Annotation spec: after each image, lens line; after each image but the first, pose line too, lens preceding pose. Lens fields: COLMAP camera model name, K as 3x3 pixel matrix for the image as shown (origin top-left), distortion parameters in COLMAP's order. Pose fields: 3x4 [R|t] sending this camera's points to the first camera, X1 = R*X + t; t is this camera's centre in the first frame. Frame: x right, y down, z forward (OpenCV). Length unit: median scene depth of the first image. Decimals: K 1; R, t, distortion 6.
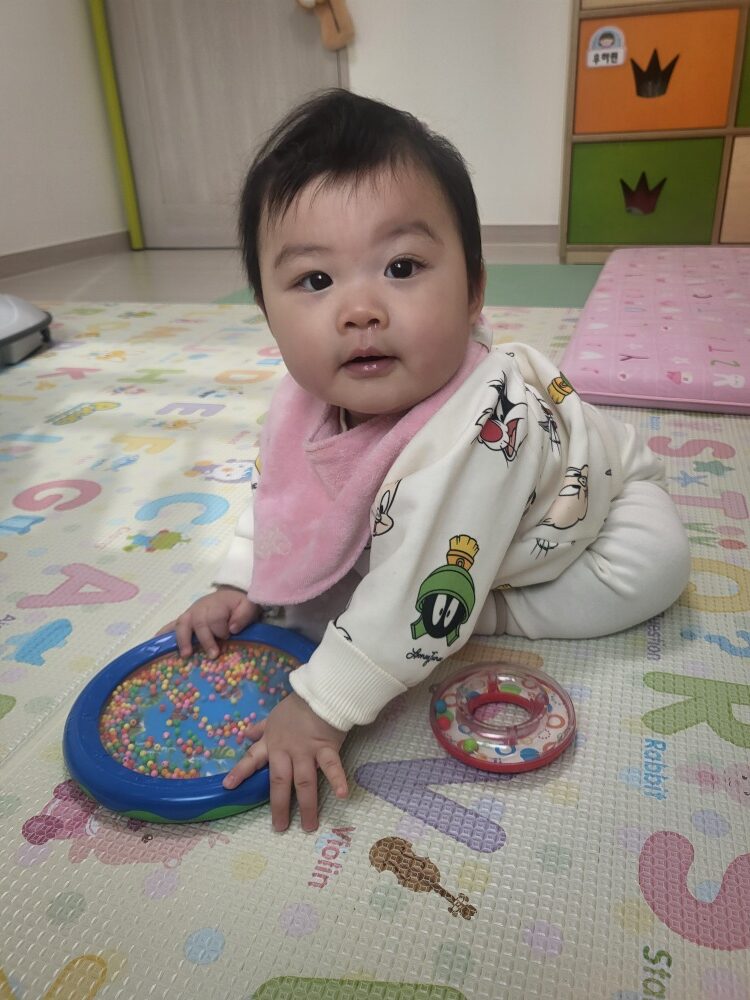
lens RADIAL K [[764.6, 0, 379.8], [0, 764.6, 498.9], [0, 0, 1]] dist [-0.015794, 0.054345]
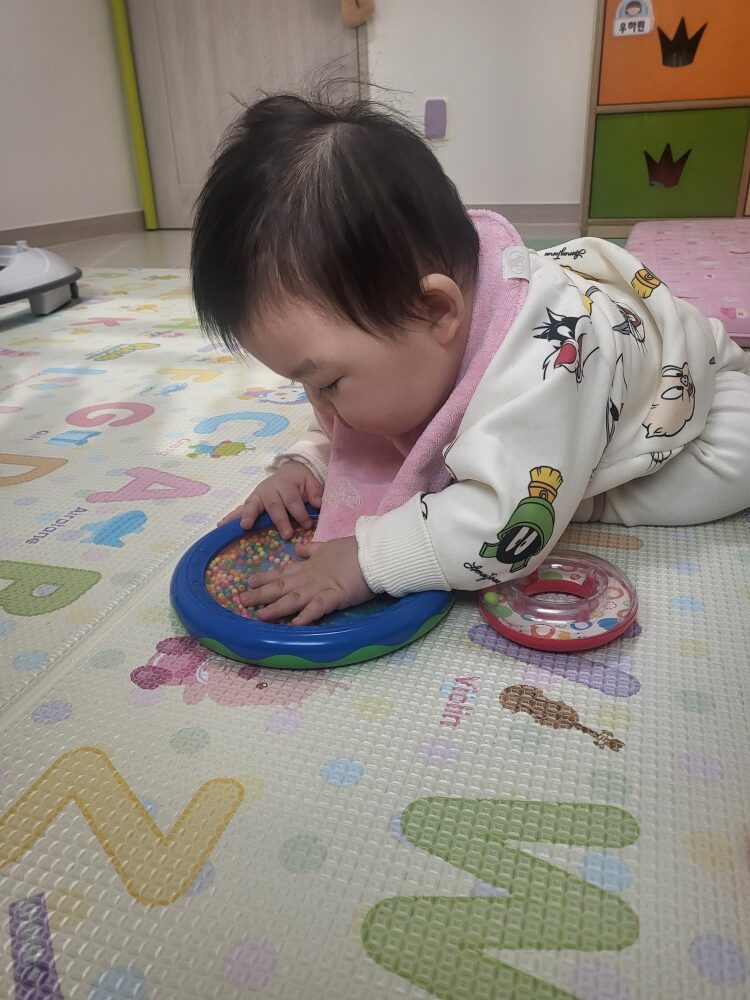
lens RADIAL K [[764.6, 0, 373.7], [0, 764.6, 499.8], [0, 0, 1]] dist [-0.015794, 0.054345]
pose [[0.999987, 0.004753, 0.001998, -0.085396], [-0.004726, 0.999905, -0.012985, 0.114005], [-0.002059, 0.012976, 0.999914, 0.023341]]
